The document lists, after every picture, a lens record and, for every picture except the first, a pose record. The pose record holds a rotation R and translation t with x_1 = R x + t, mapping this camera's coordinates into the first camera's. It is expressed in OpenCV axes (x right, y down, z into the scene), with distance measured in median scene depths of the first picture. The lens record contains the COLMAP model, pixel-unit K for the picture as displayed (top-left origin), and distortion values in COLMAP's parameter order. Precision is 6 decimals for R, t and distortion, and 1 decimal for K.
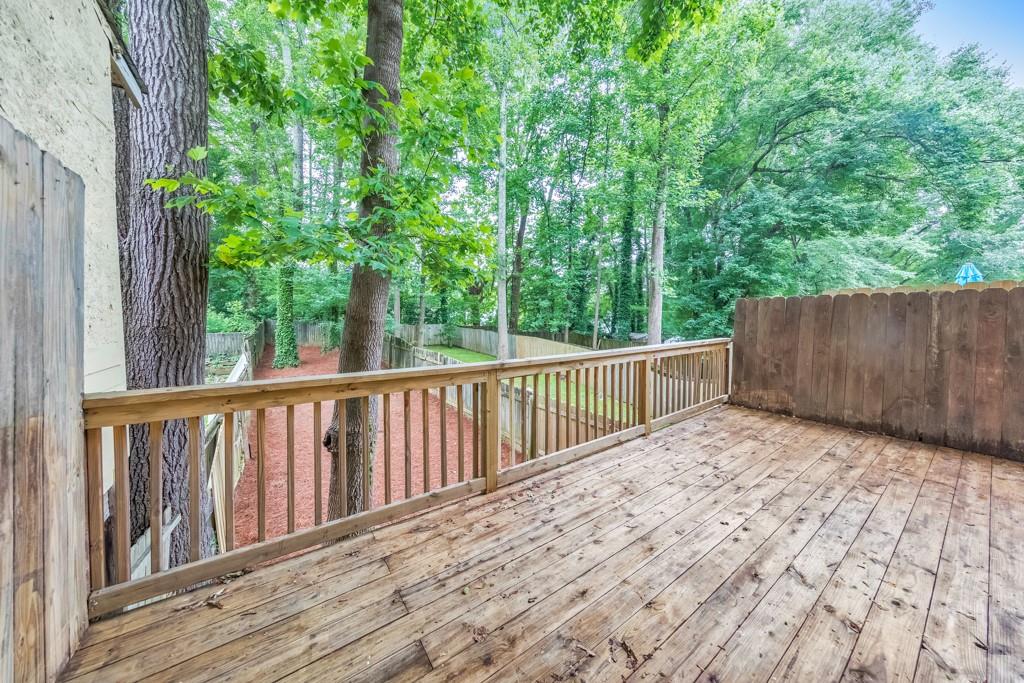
lens RADIAL K [[330.9, 0, 510.4], [0, 330.9, 331.5], [0, 0, 1]] dist [-0.000283, -0.000022]
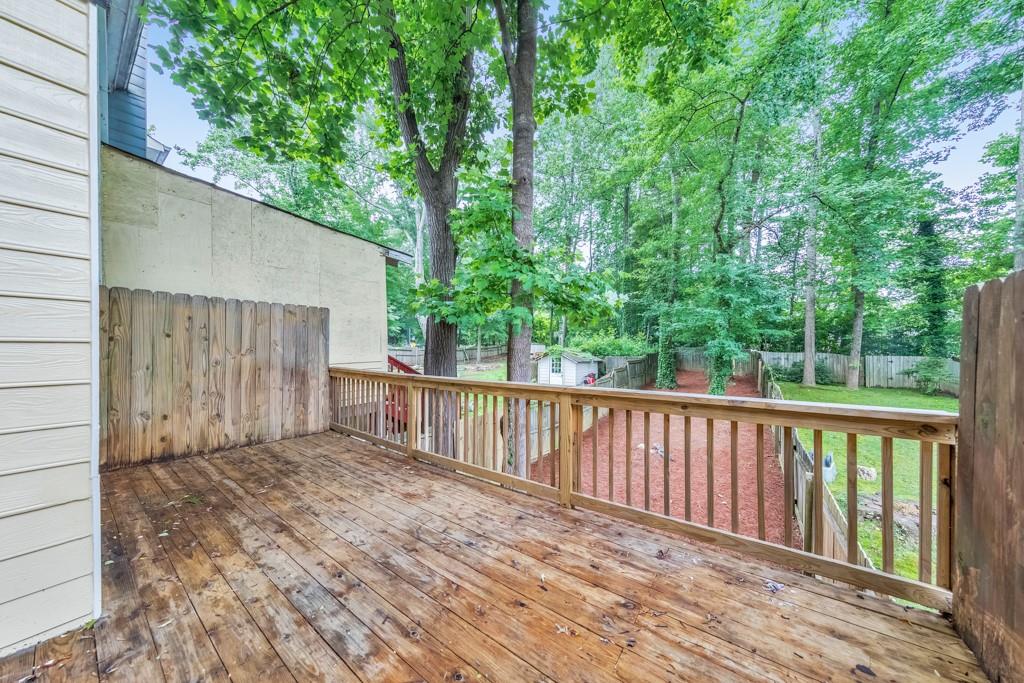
lens RADIAL K [[329.2, 0, 512.0], [0, 329.2, 341.5], [0, 0, 1]] dist [0.000155, 0.000019]
pose [[0.322858, 0.004945, -0.946434, 0.485473], [-0.020636, 0.999785, -0.001816, -0.021706], [0.946222, 0.020117, 0.322891, 0.294024]]
